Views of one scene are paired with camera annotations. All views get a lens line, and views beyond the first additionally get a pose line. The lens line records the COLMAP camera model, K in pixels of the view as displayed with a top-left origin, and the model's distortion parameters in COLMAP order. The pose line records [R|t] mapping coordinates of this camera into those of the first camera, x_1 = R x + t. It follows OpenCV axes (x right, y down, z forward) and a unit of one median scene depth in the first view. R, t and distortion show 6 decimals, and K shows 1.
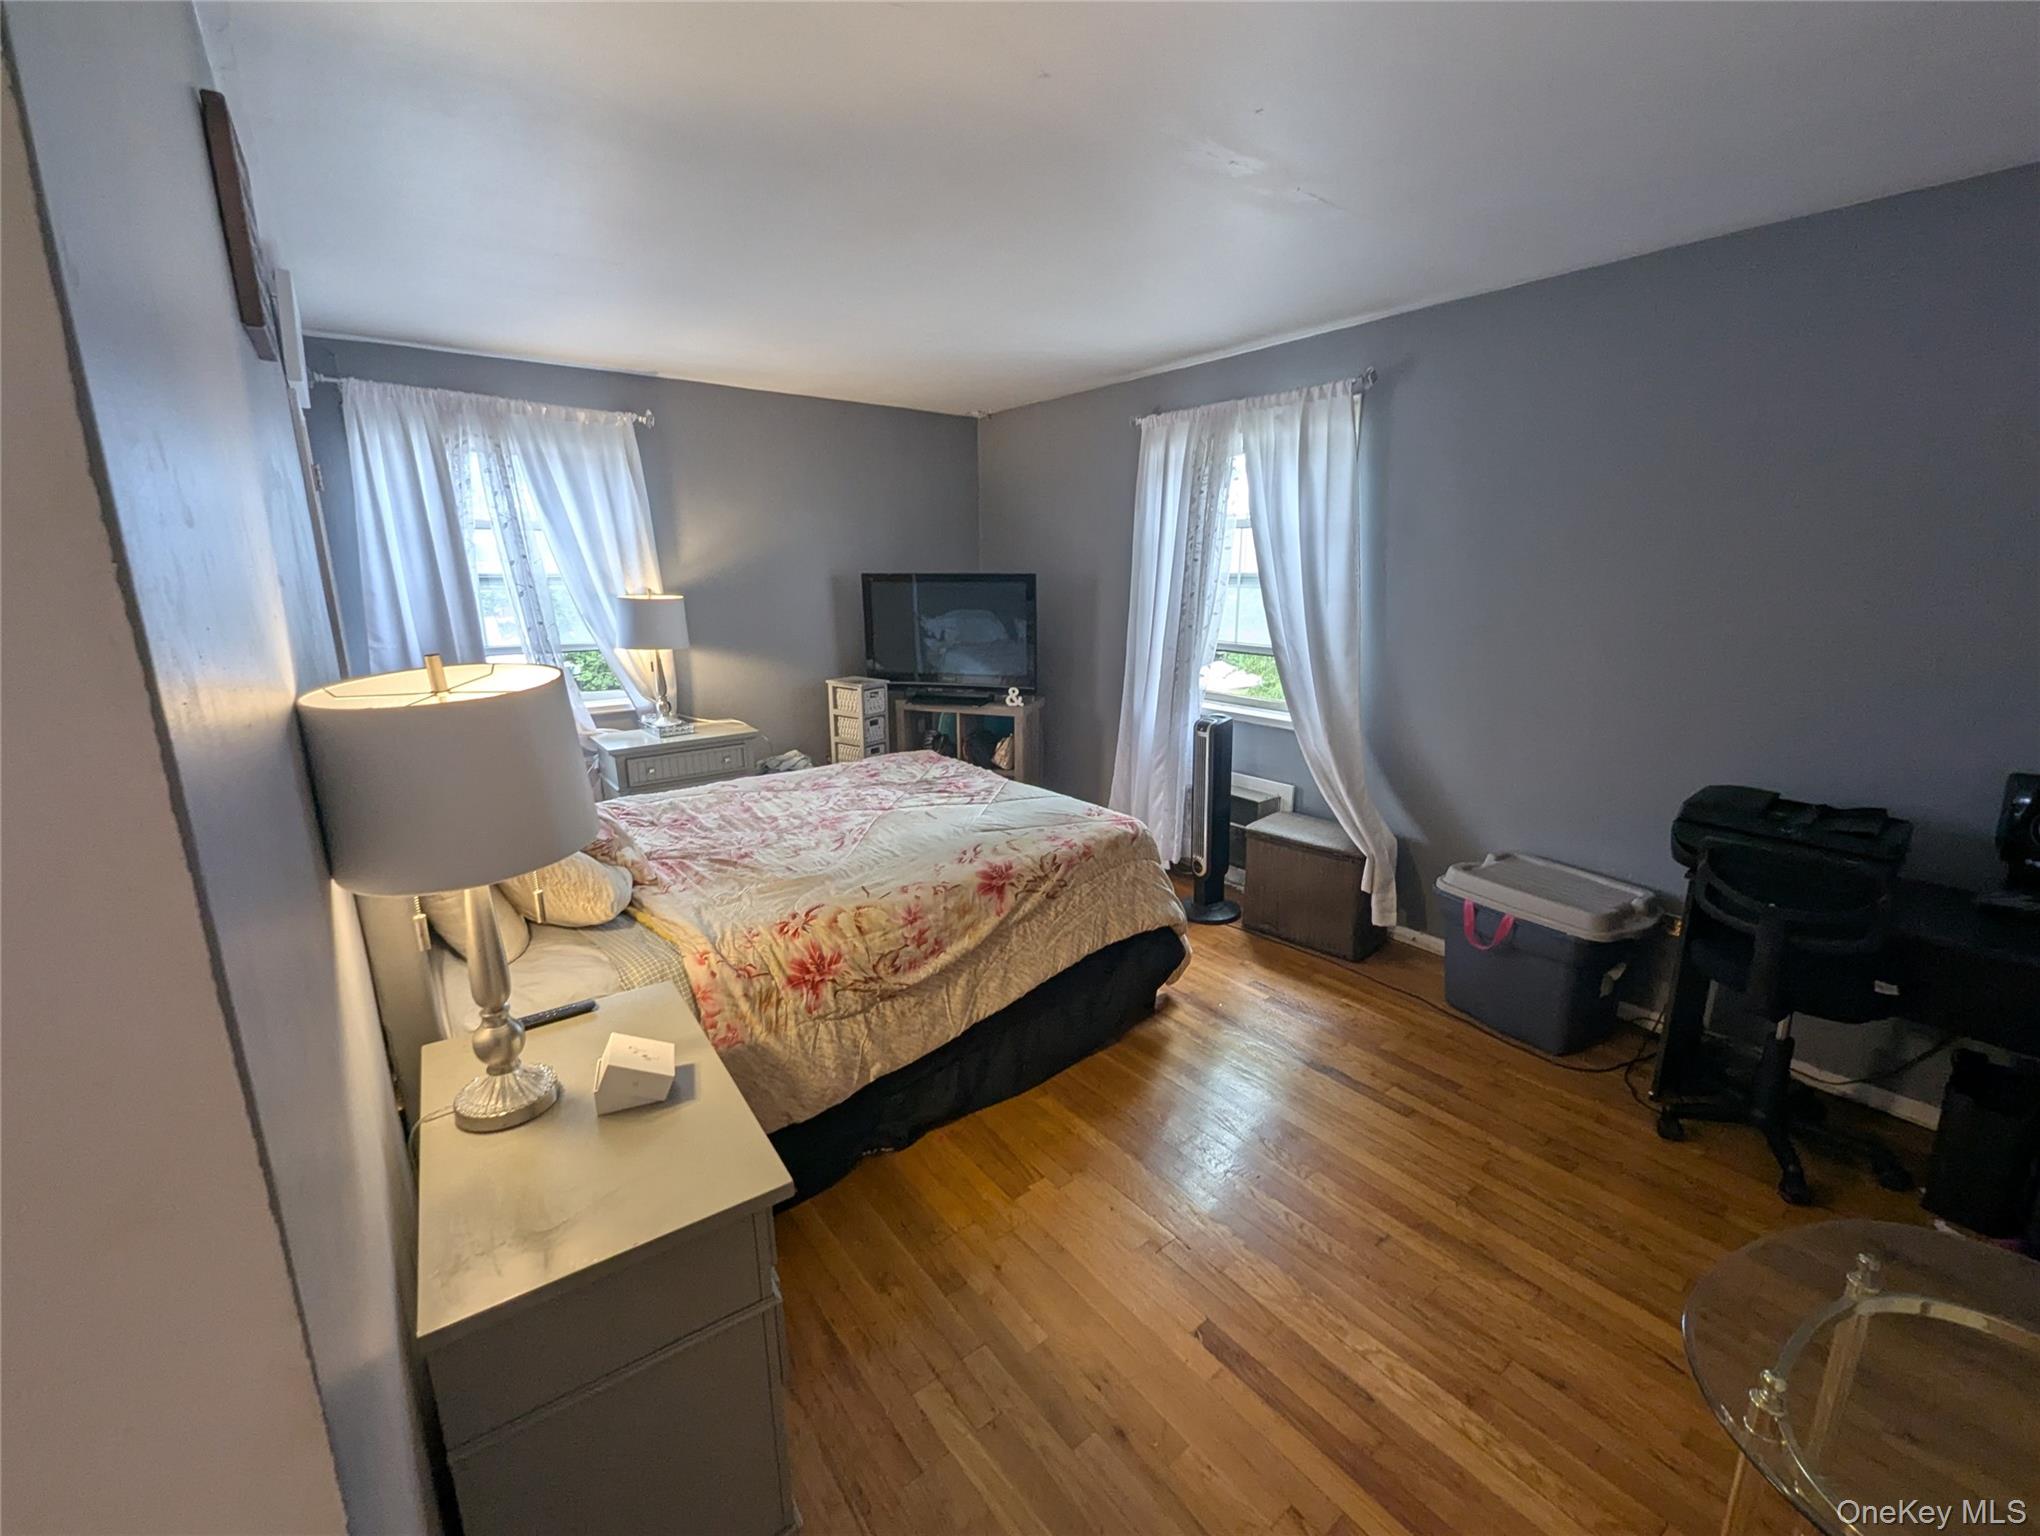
lens RADIAL K [[850.4, 0, 1024.4], [0, 850.4, 768.9], [0, 0, 1]] dist [0.002619, -0.001290]
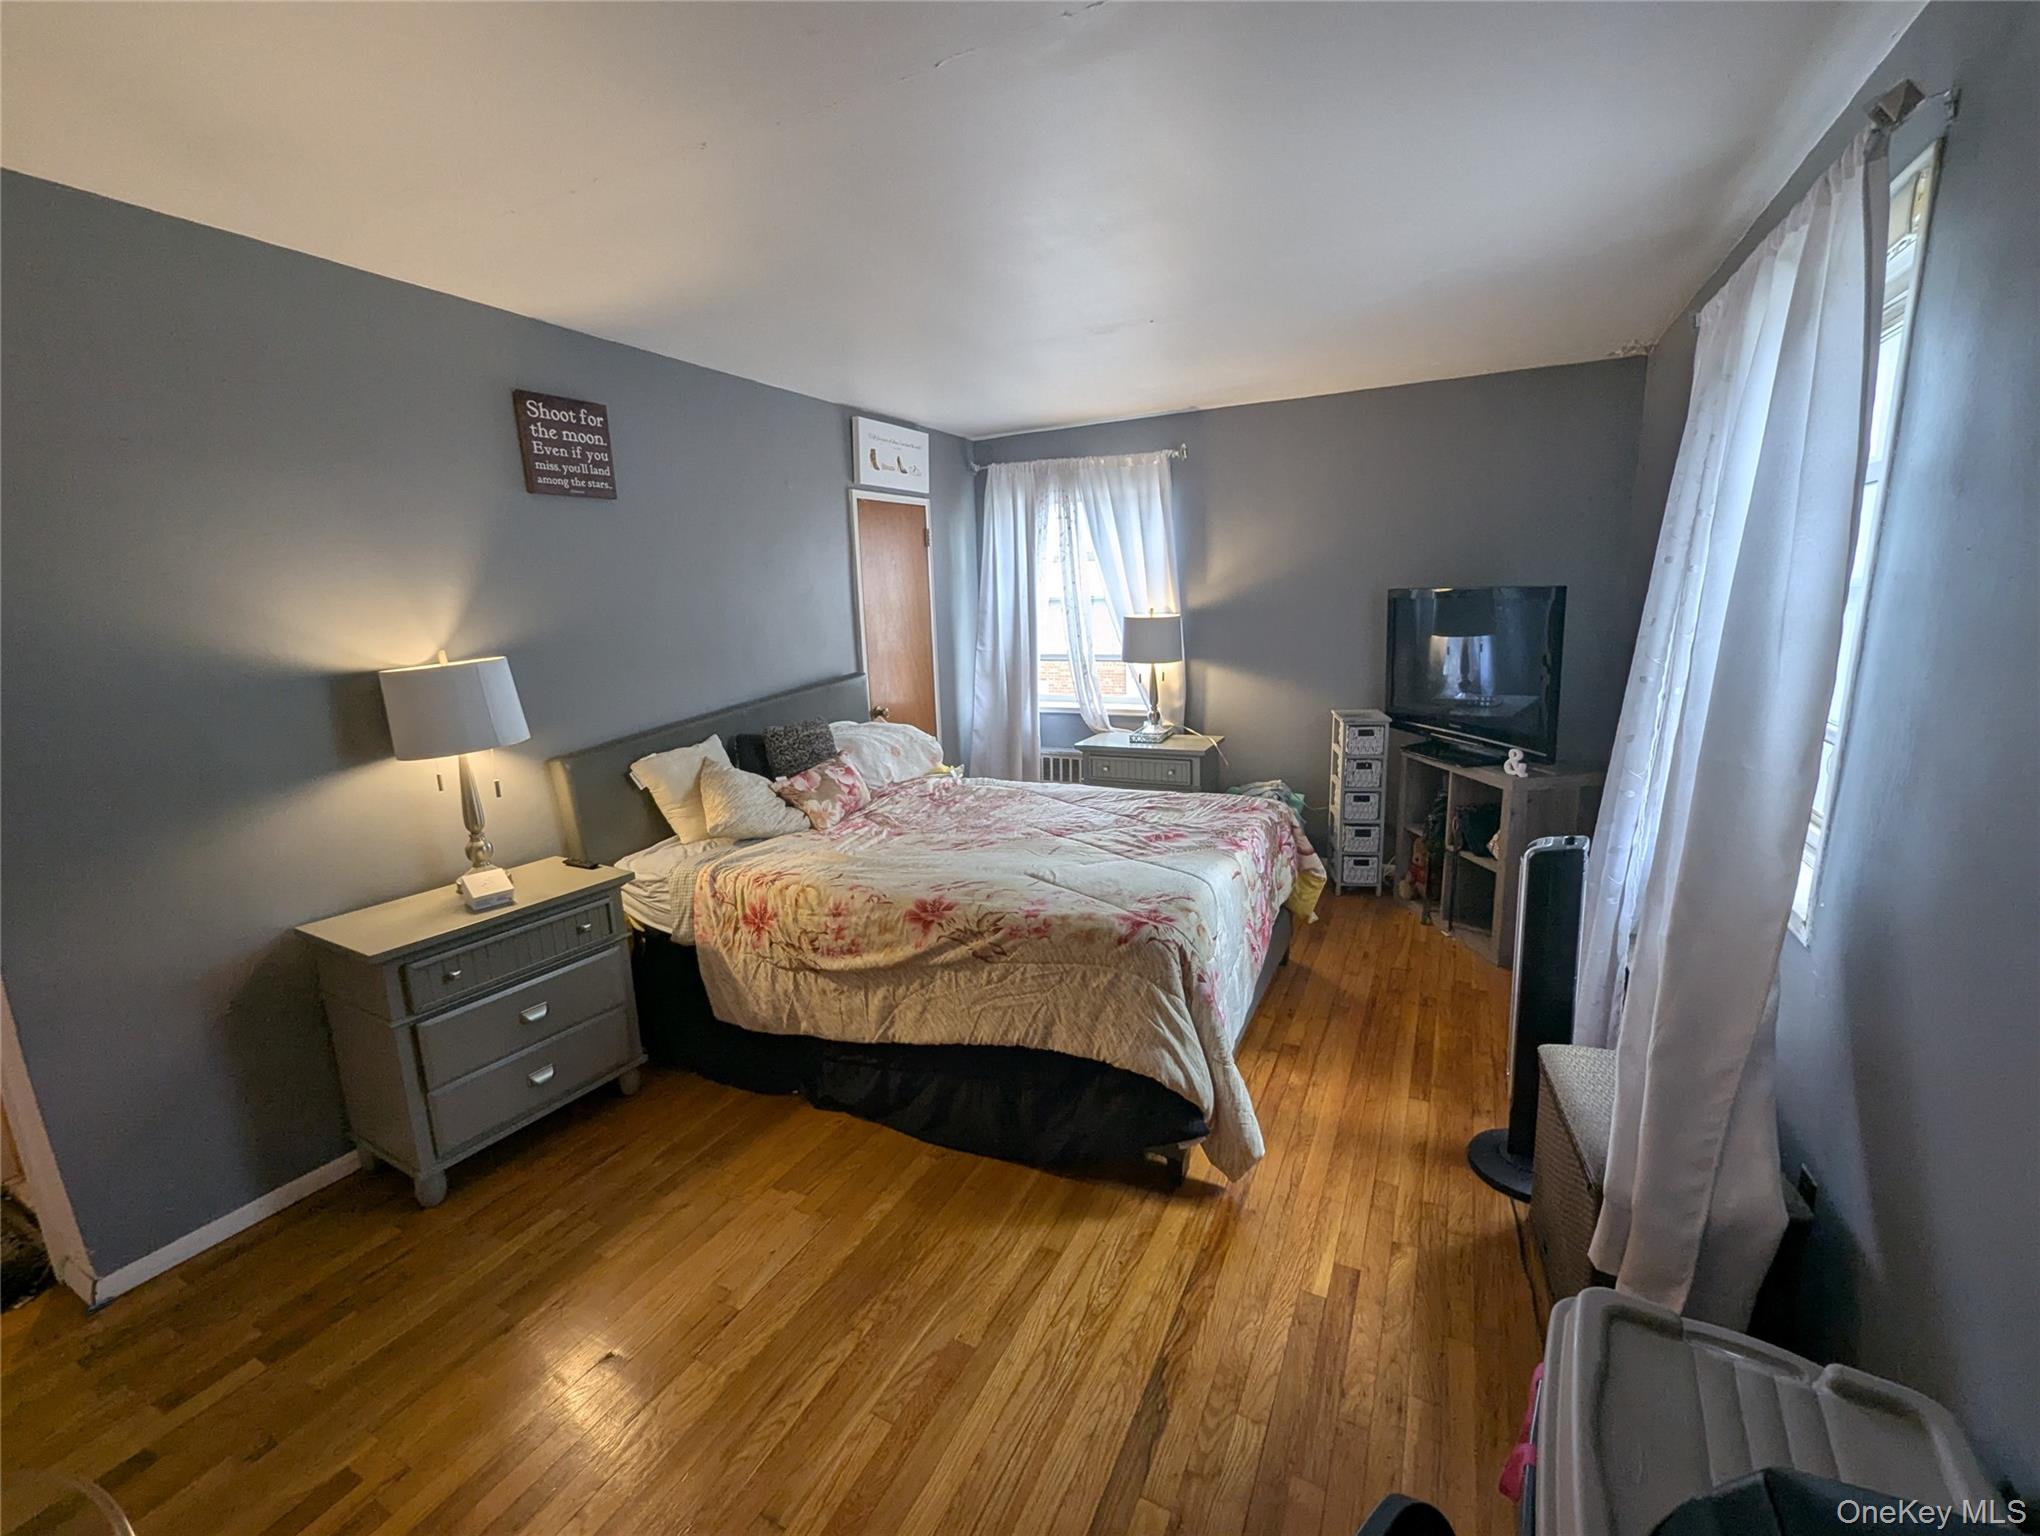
lens RADIAL K [[850.4, 0, 1022.0], [0, 850.4, 768.0], [0, 0, 1]] dist [0.002619, -0.001290]
pose [[0.428730, 0.169676, -0.887356, 0.809811], [-0.181202, 0.978396, 0.099536, -0.142101], [0.885074, 0.118116, 0.450213, 0.609177]]
